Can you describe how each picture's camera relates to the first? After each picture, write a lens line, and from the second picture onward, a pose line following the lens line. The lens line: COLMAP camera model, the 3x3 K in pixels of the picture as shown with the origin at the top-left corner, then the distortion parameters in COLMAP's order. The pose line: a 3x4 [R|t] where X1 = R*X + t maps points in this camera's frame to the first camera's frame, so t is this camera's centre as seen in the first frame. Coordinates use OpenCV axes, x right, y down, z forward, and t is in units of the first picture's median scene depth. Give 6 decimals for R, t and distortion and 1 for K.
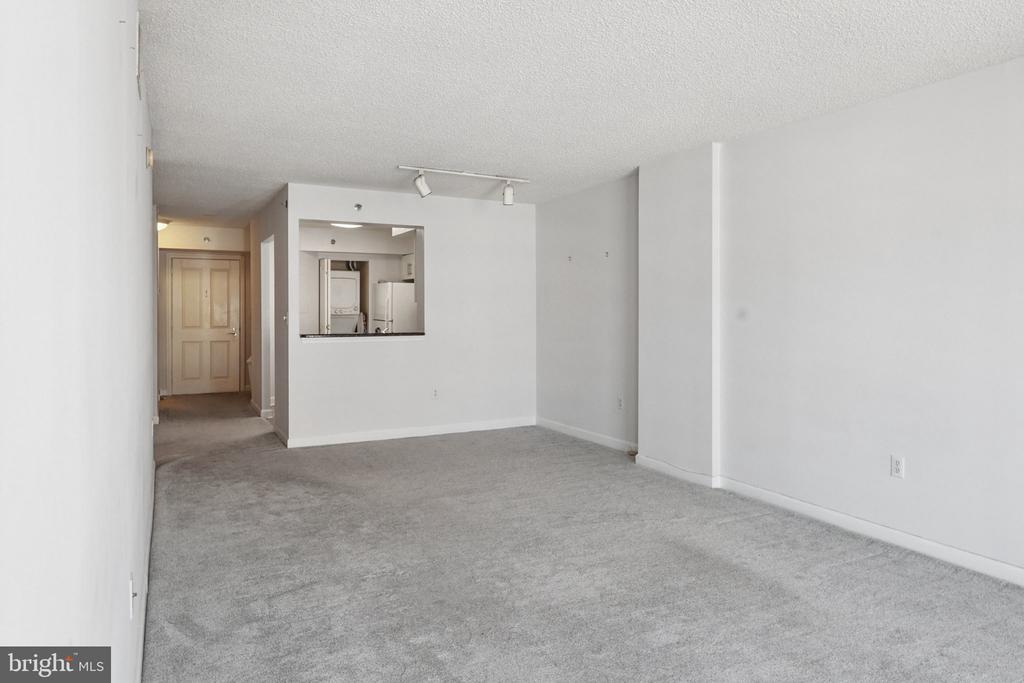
lens RADIAL K [[606.7, 0, 512.9], [0, 606.7, 323.6], [0, 0, 1]] dist [-0.003673, -0.000828]
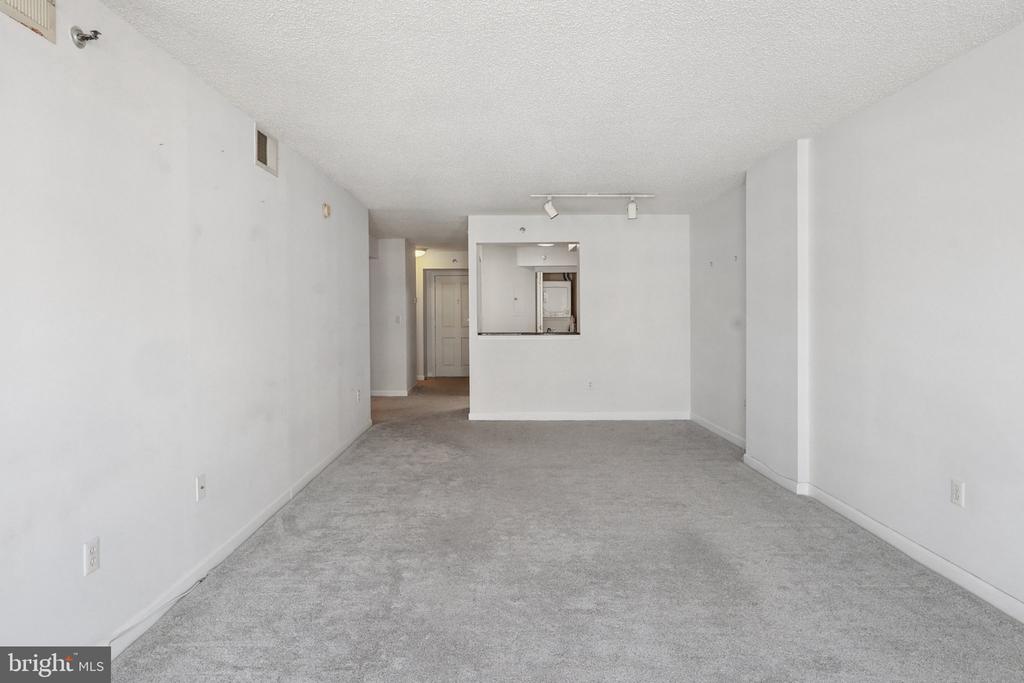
lens RADIAL K [[547.5, 0, 561.3], [0, 547.5, 330.6], [0, 0, 1]] dist [-0.004780, -0.000375]
pose [[0.896030, 0.009235, -0.443897, 0.377158], [-0.005244, 0.999934, 0.010218, 0.000724], [0.443963, -0.006828, 0.896019, 0.044086]]
